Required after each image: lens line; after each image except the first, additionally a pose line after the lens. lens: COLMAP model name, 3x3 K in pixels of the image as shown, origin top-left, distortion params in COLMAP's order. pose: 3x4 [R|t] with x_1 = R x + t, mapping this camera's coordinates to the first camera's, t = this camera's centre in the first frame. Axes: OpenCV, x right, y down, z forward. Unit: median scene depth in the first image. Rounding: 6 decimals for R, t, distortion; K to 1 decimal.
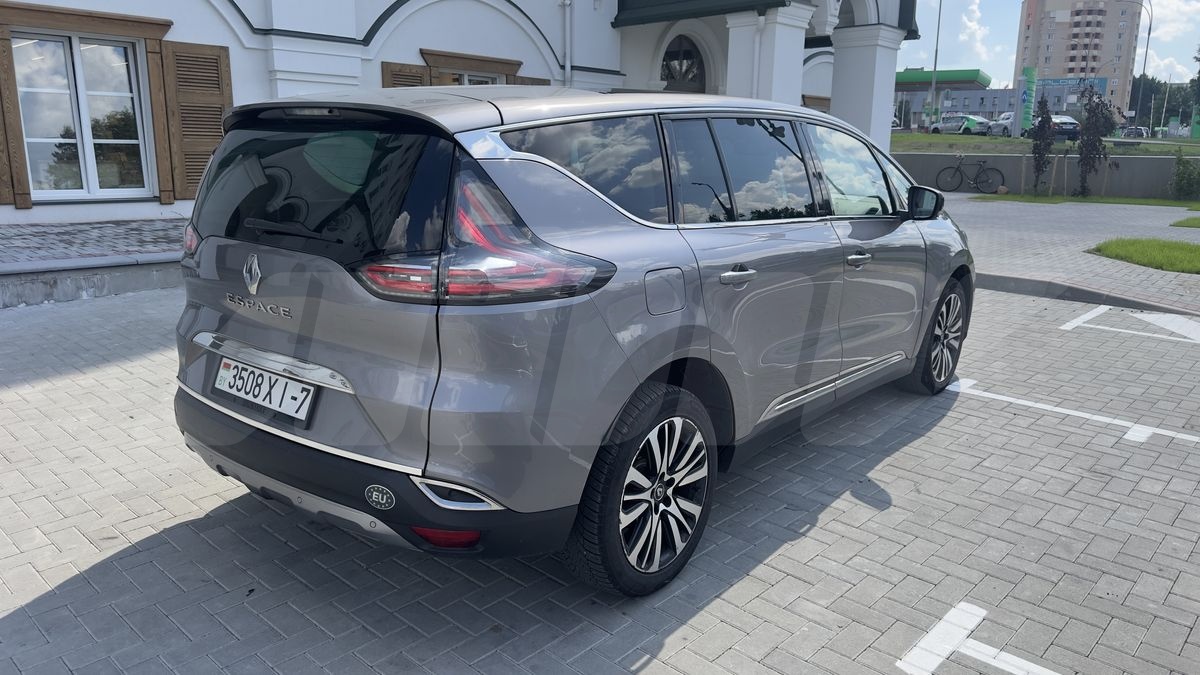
lens RADIAL K [[861.8, 0, 610.0], [0, 861.8, 341.8], [0, 0, 1]] dist [0.027441, -0.030617]
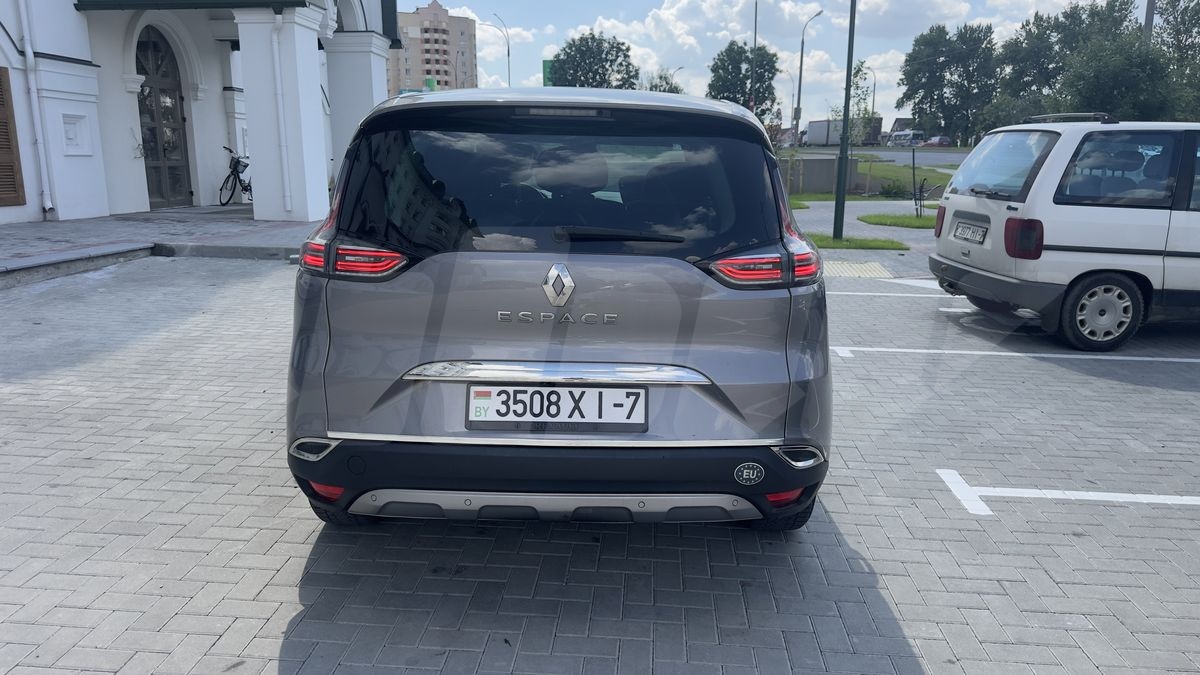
lens RADIAL K [[861.8, 0, 616.1], [0, 861.8, 329.8], [0, 0, 1]] dist [0.027441, -0.030617]
pose [[0.775848, -0.133692, 0.616592, -0.136380], [0.144734, 0.988943, 0.032311, -0.007256], [-0.614094, 0.064174, 0.786619, 0.033048]]
